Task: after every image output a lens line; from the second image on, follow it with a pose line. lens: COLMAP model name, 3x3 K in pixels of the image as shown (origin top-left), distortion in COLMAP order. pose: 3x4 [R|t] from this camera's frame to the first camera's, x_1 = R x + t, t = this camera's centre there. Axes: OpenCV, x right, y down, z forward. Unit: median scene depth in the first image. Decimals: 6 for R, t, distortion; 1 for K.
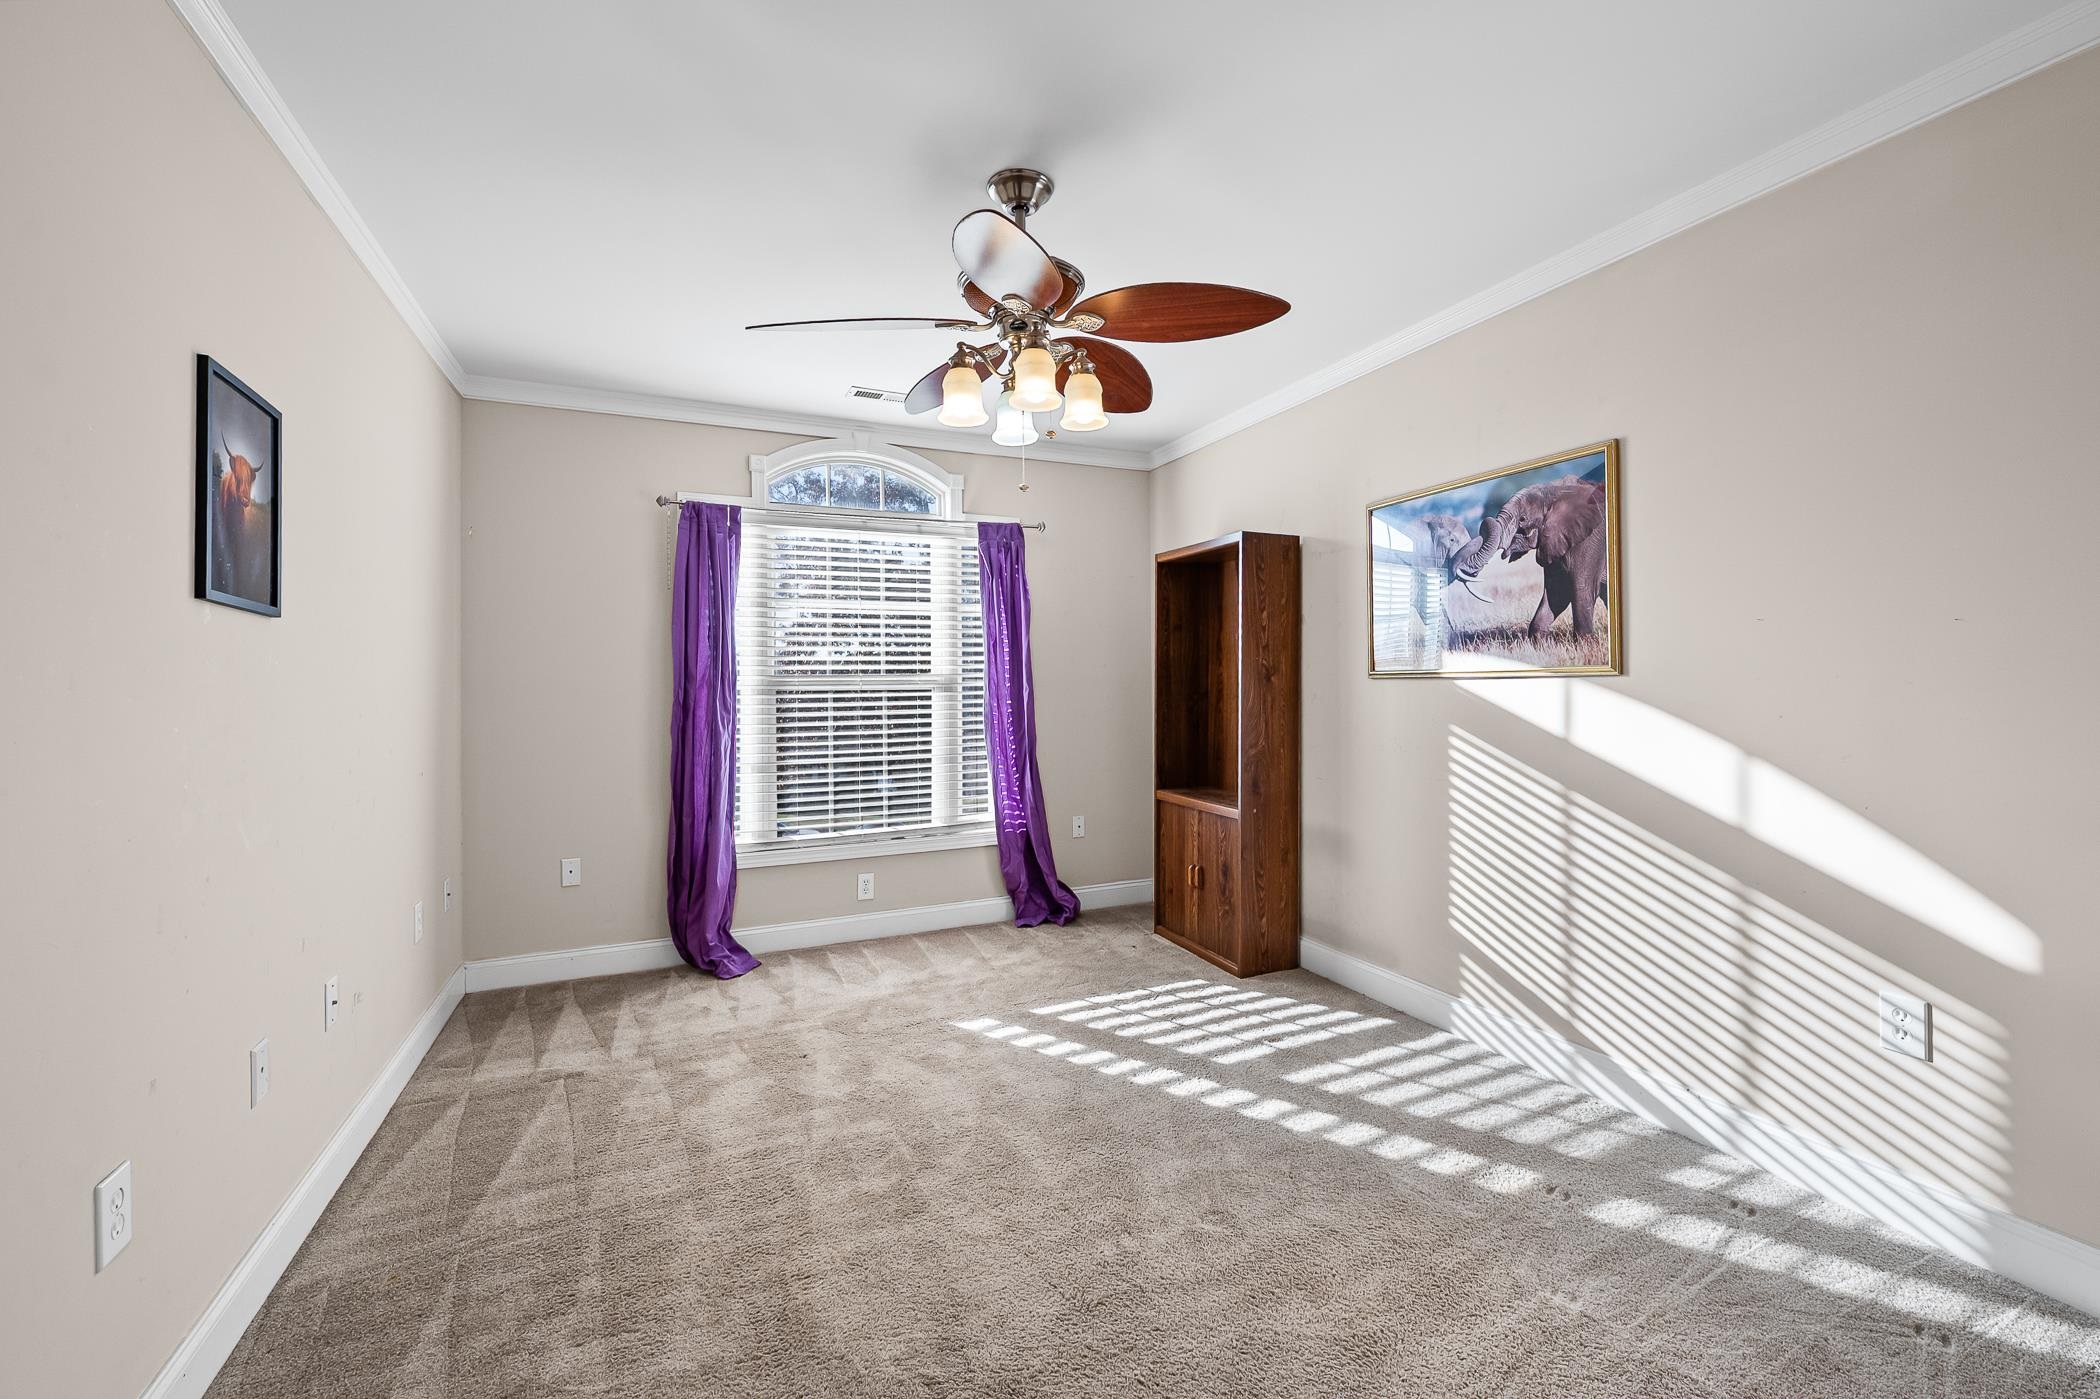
lens RADIAL K [[851.5, 0, 1054.0], [0, 851.5, 689.9], [0, 0, 1]] dist [-0.011141, -0.000148]
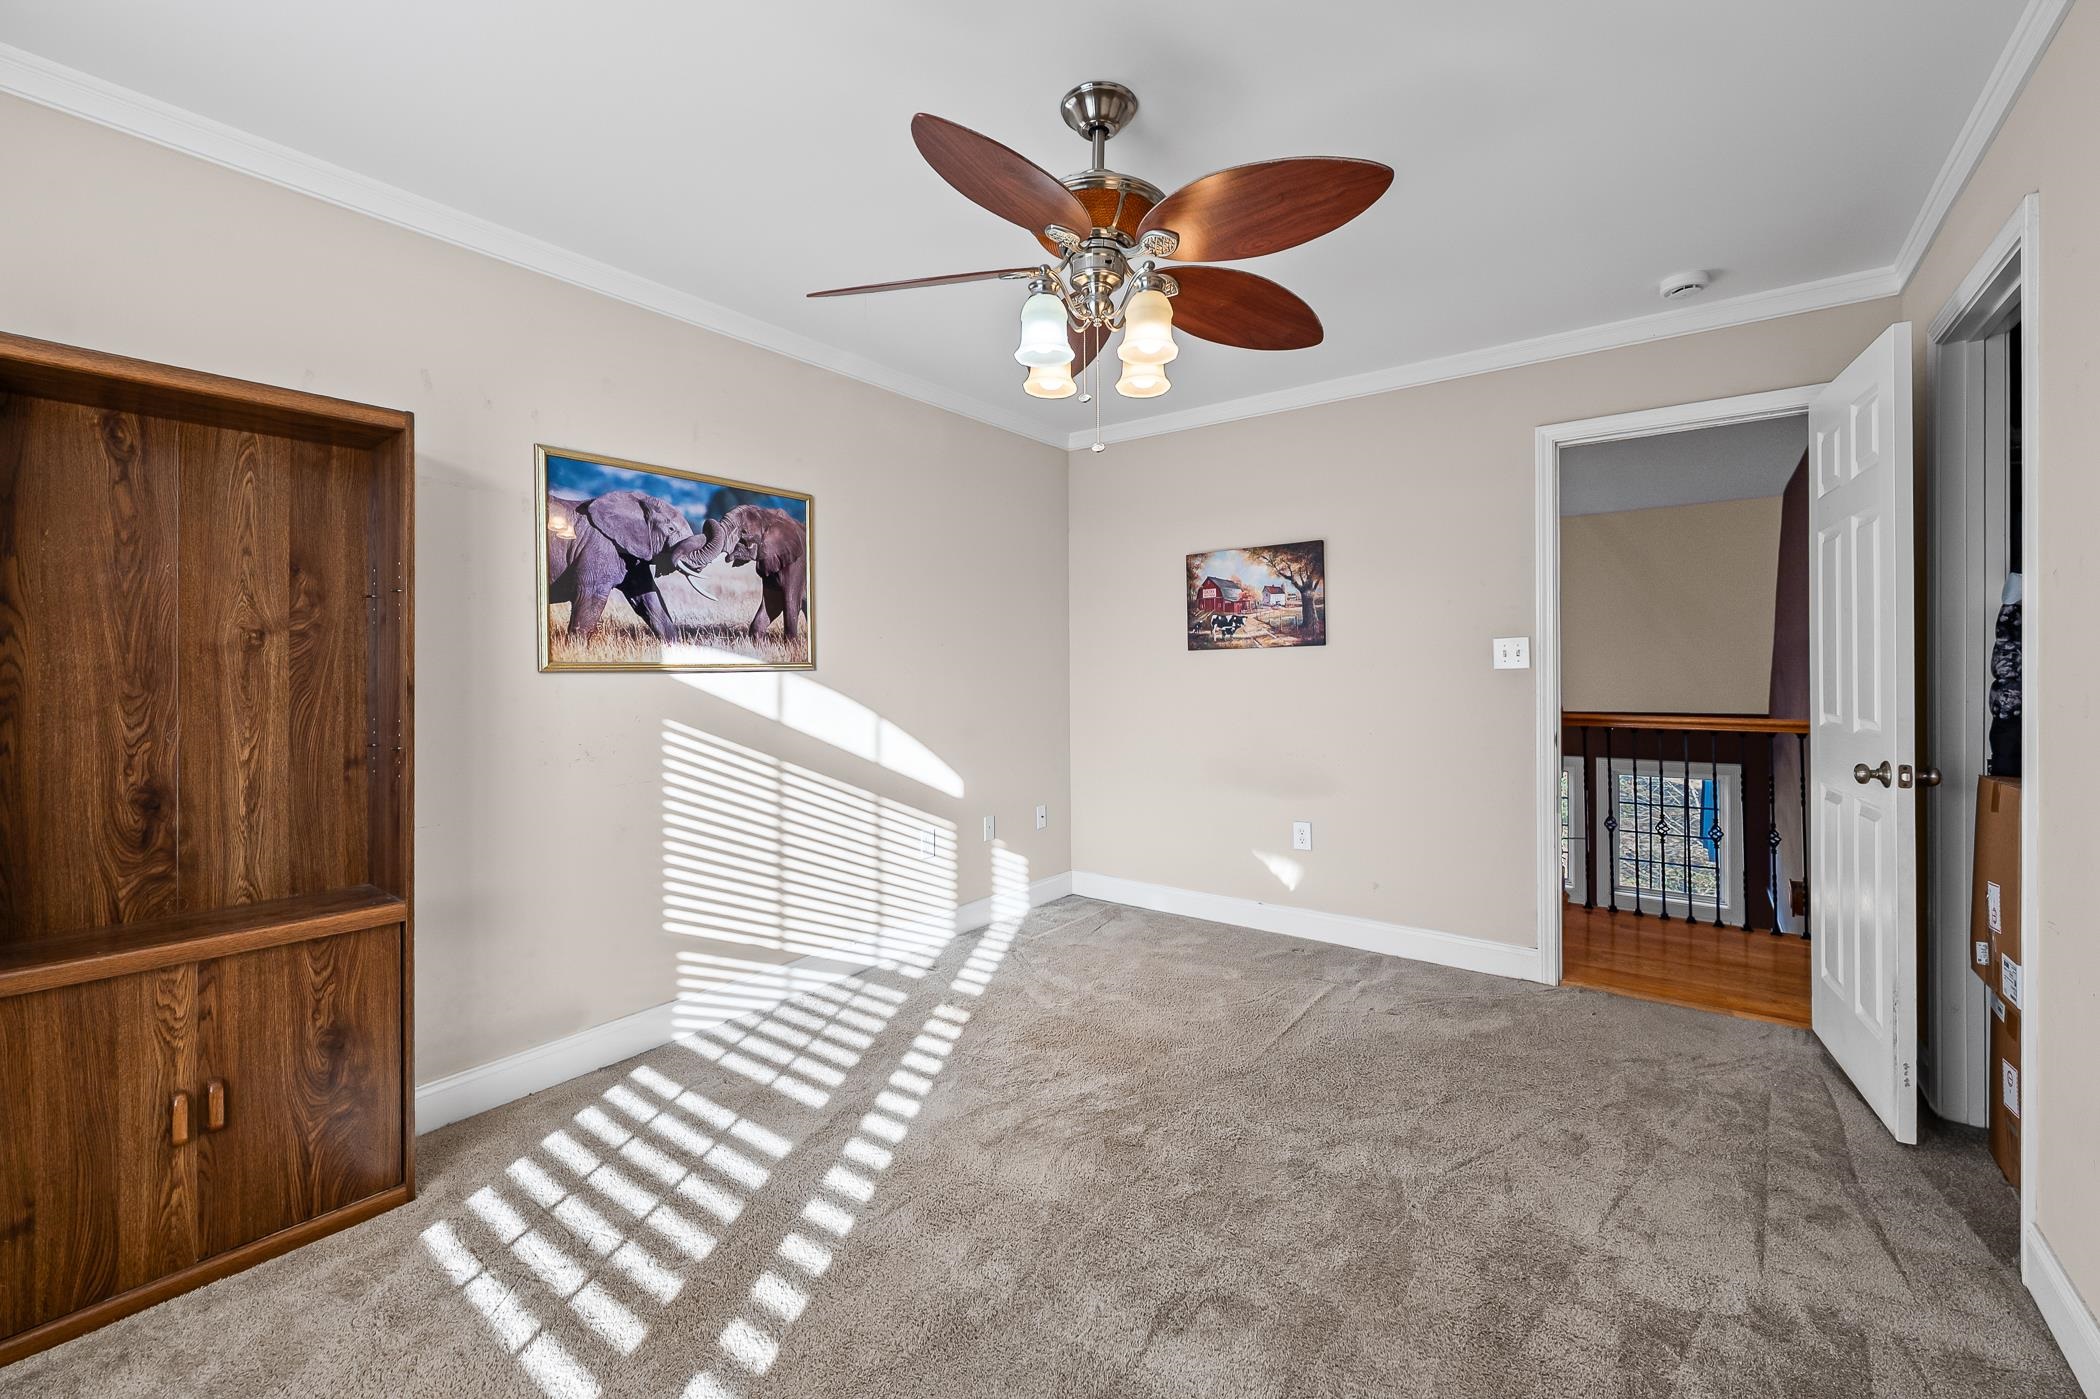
lens RADIAL K [[851.5, 0, 1052.8], [0, 851.5, 665.8], [0, 0, 1]] dist [-0.011141, -0.000148]
pose [[-0.487743, 0.007107, 0.872958, -0.644119], [0.011586, 0.999931, -0.001667, -0.014921], [-0.872910, 0.009301, -0.487792, 1.200290]]
